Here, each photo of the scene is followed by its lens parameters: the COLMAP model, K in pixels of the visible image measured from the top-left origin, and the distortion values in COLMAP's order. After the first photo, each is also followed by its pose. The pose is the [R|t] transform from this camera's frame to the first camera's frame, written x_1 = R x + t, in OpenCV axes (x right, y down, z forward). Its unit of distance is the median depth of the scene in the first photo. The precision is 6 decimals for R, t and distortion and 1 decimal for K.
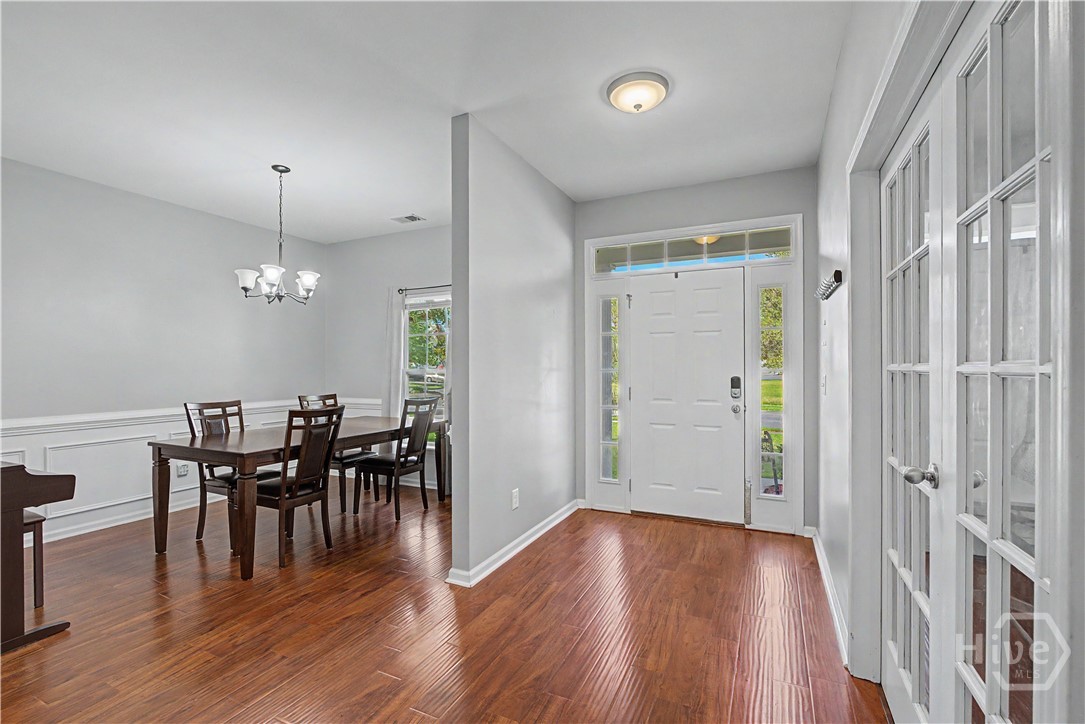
lens RADIAL K [[482.4, 0, 539.4], [0, 482.4, 360.9], [0, 0, 1]] dist [-0.010846, 0.000704]
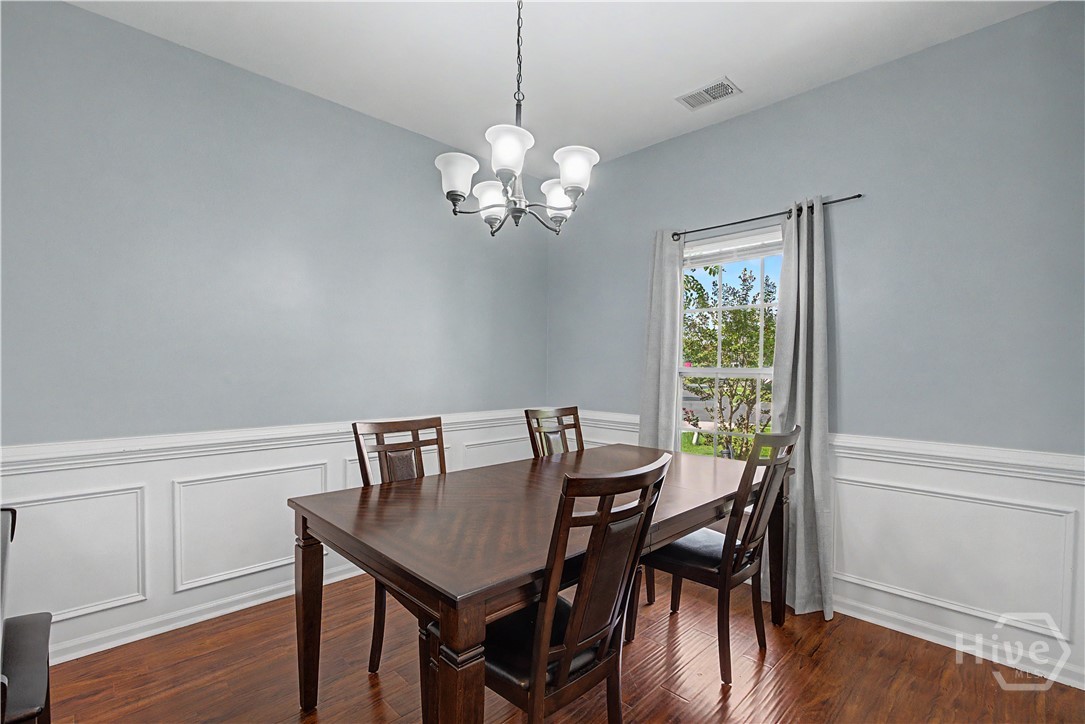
lens RADIAL K [[482.4, 0, 540.1], [0, 482.4, 363.1], [0, 0, 1]] dist [-0.010846, 0.000704]
pose [[0.942866, 0.012400, -0.332943, -0.345723], [-0.009909, 0.999909, 0.009179, 0.011294], [0.333026, -0.005355, 0.942902, 0.538423]]
